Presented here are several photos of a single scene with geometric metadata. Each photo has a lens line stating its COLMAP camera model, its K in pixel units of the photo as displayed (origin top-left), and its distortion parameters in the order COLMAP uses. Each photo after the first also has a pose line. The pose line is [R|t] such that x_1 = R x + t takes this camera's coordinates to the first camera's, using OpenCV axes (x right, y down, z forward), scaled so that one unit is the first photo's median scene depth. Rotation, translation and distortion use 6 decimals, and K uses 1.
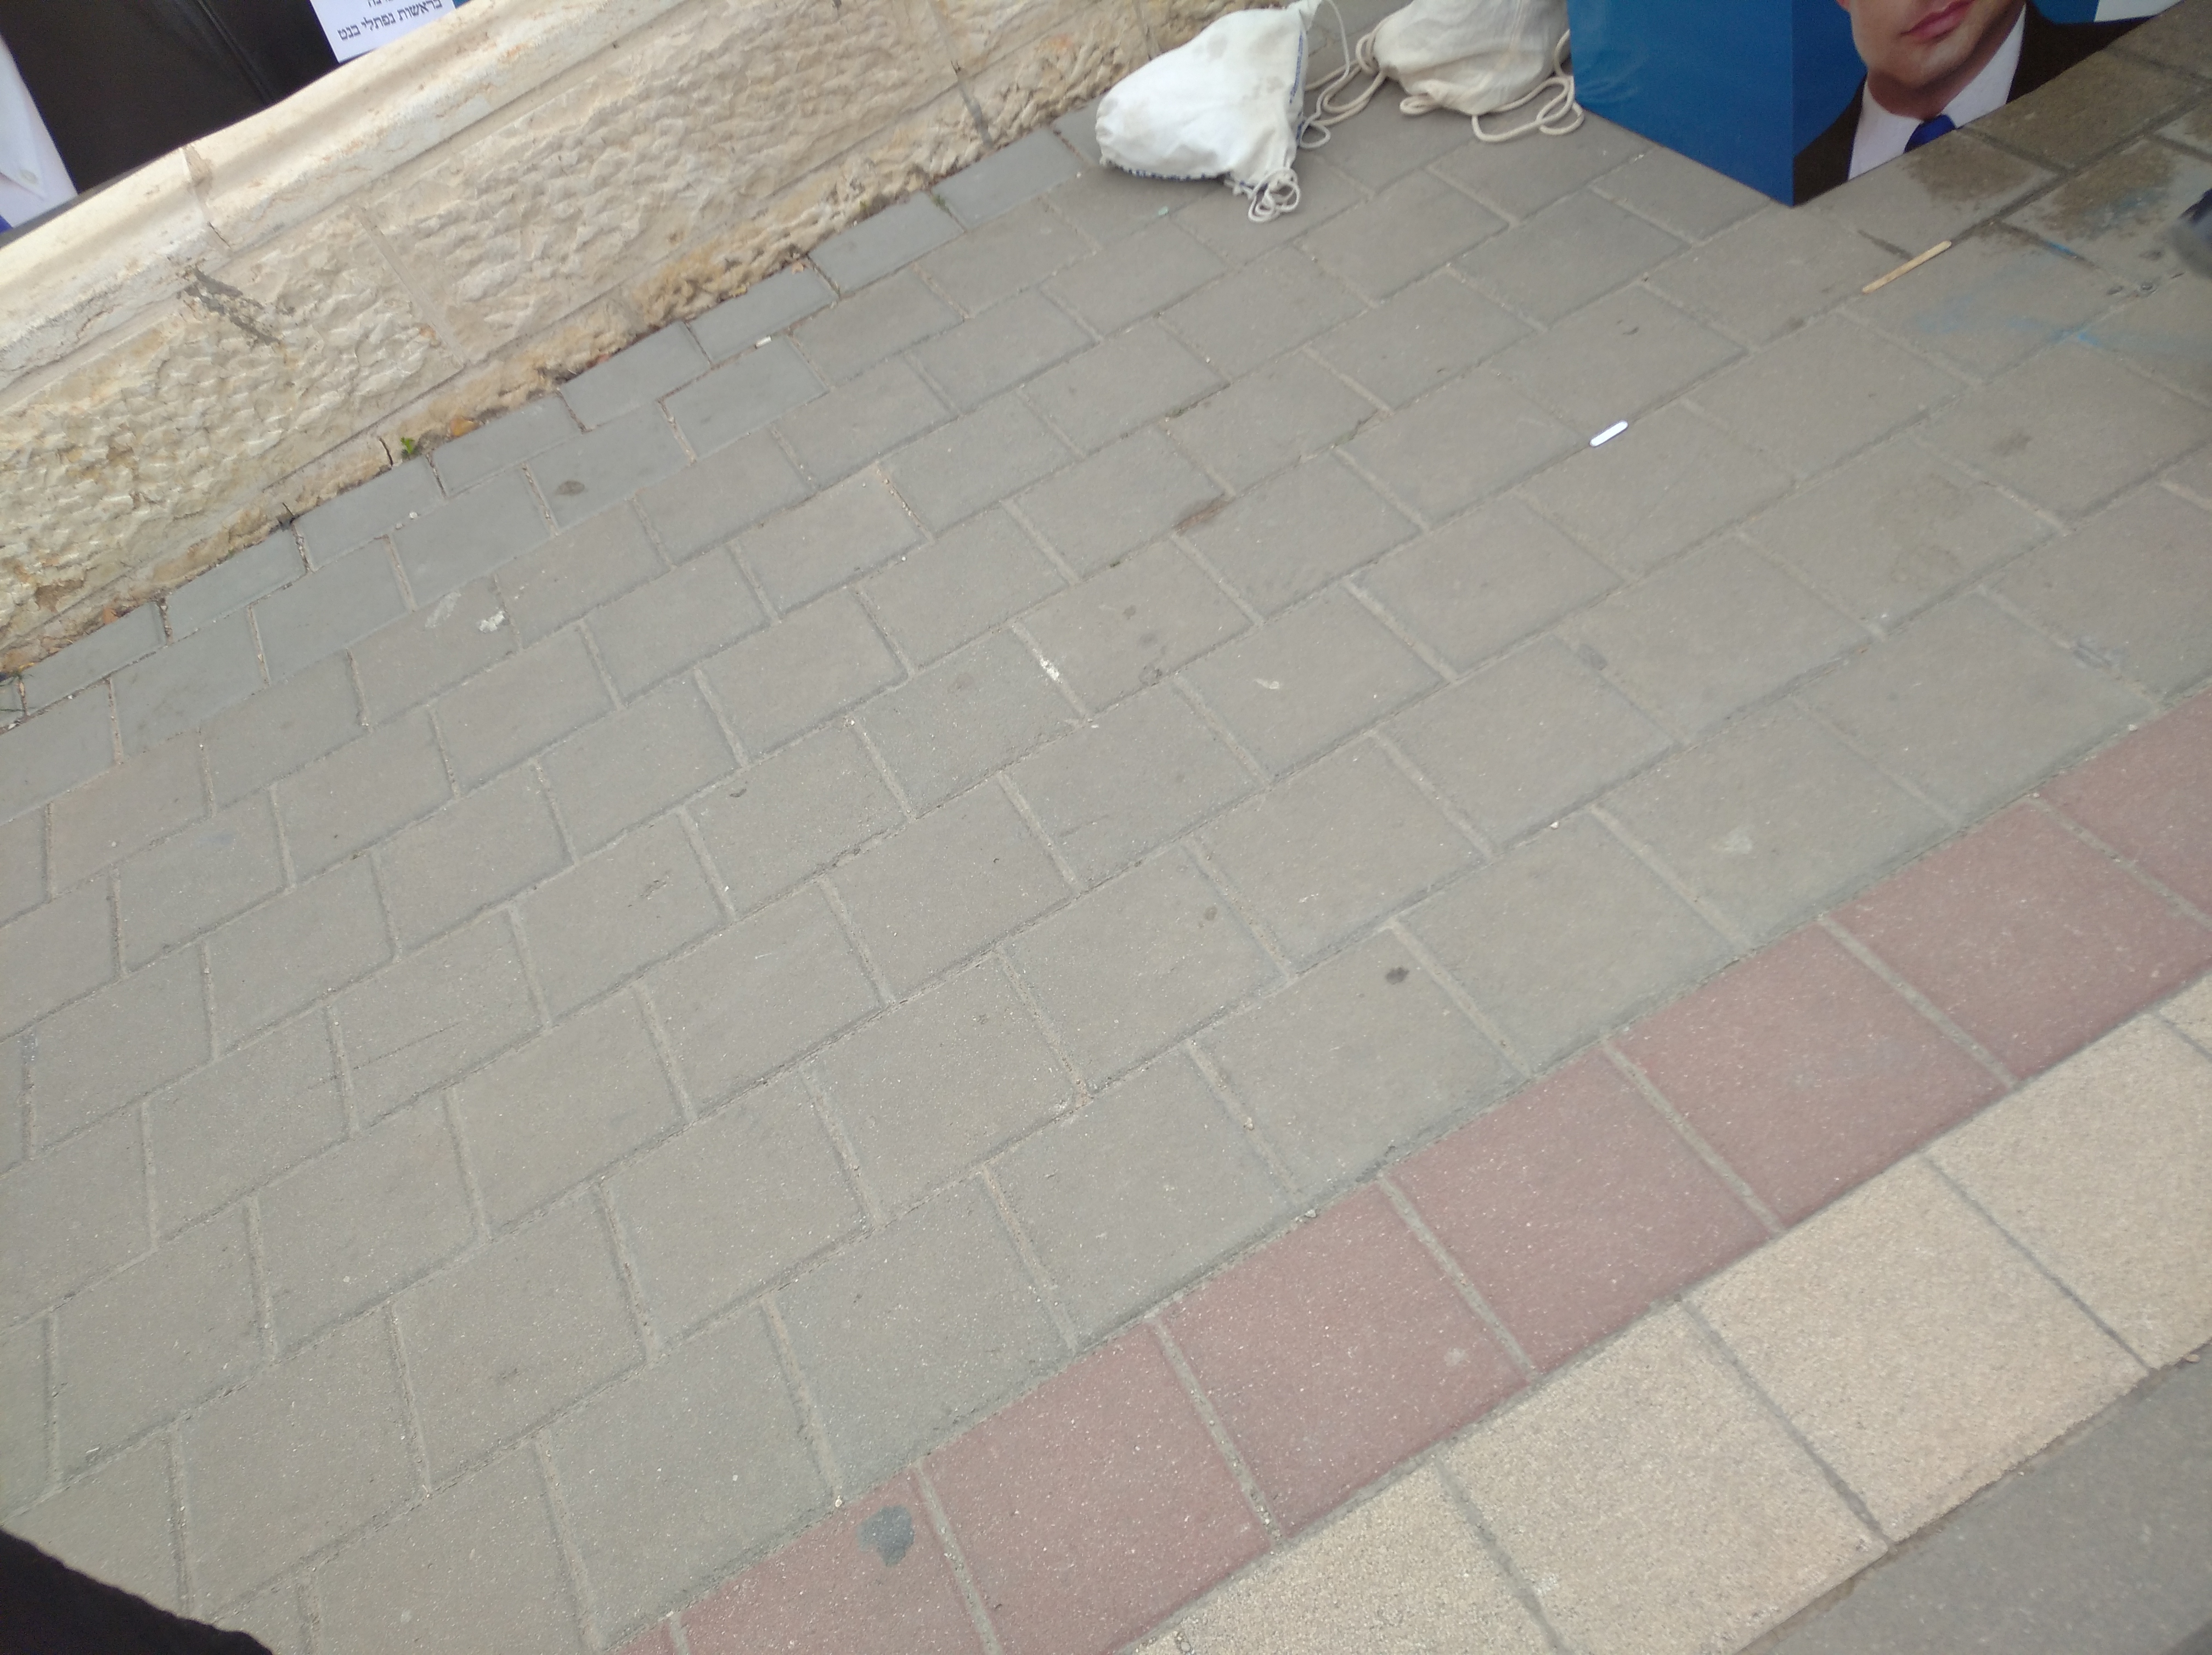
lens RADIAL K [[1748.8, 0, 1111.1], [0, 1748.8, 829.6], [0, 0, 1]] dist [0.052768, -0.064900]
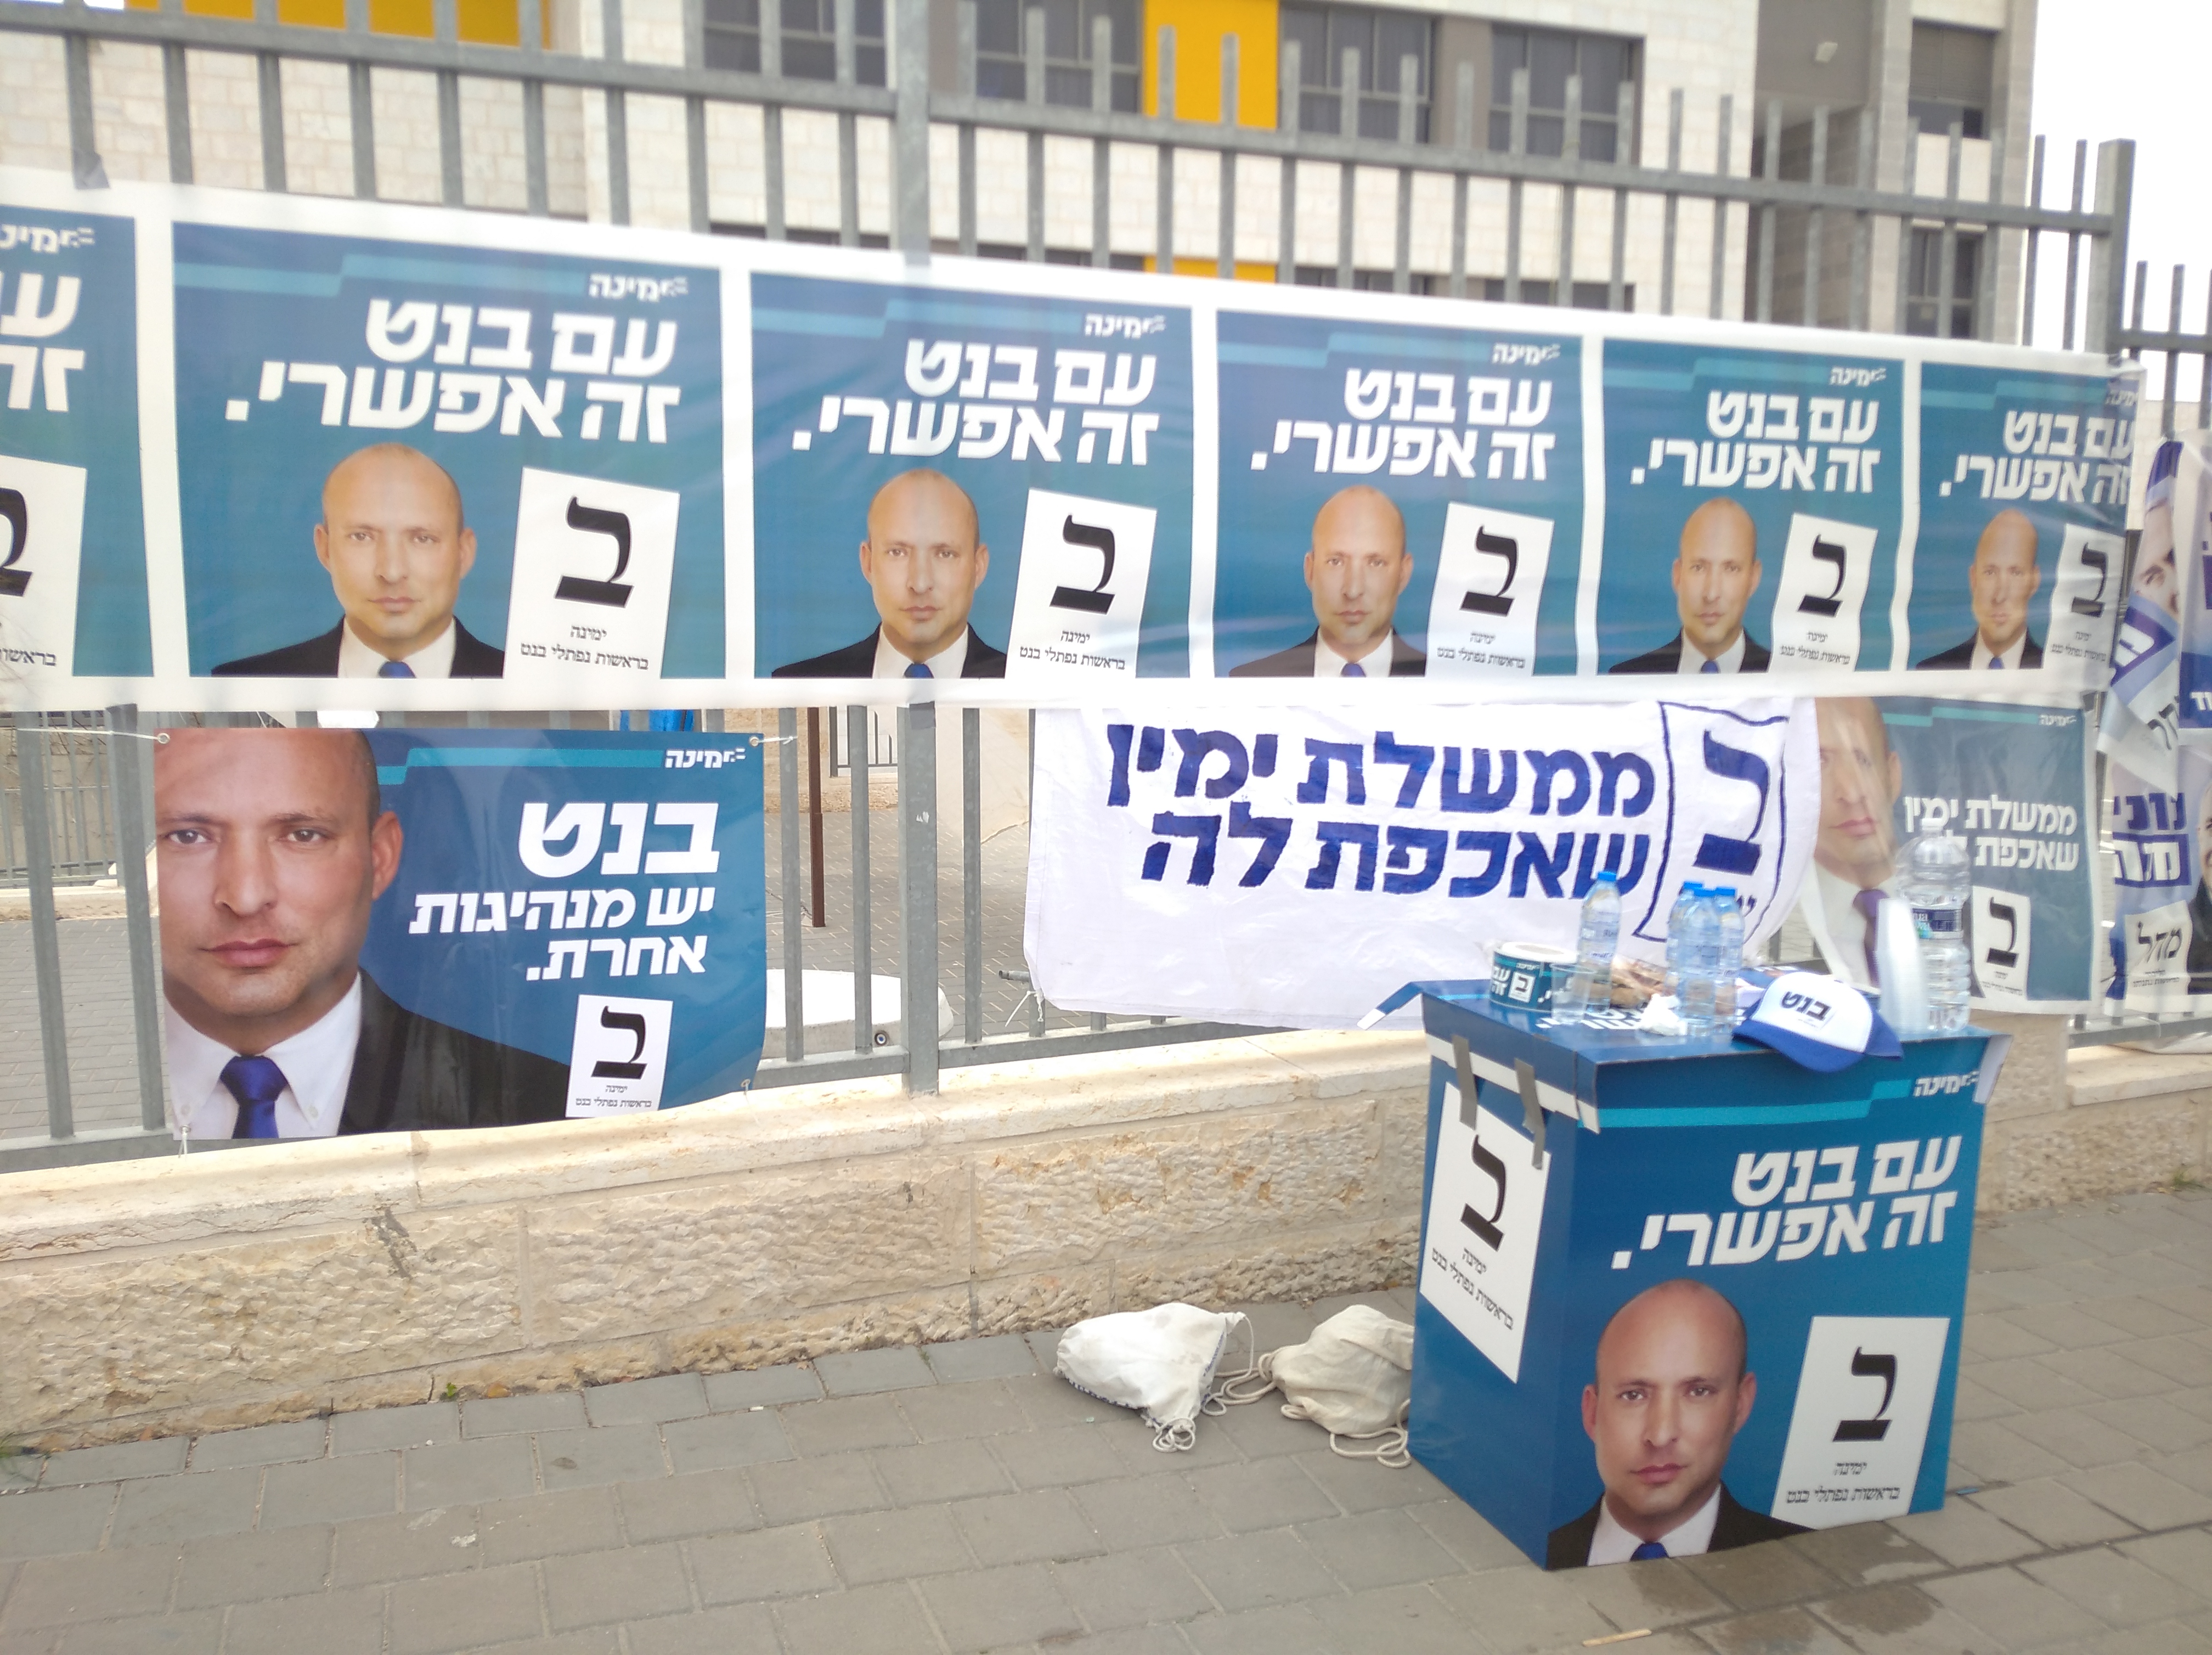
lens RADIAL K [[1748.8, 0, 1108.5], [0, 1748.8, 823.6], [0, 0, 1]] dist [0.052768, -0.064900]
pose [[0.944157, 0.324782, -0.055541, -0.032935], [-0.281897, 0.708929, -0.646494, 0.199012], [-0.170595, 0.626048, 0.760895, -0.304429]]
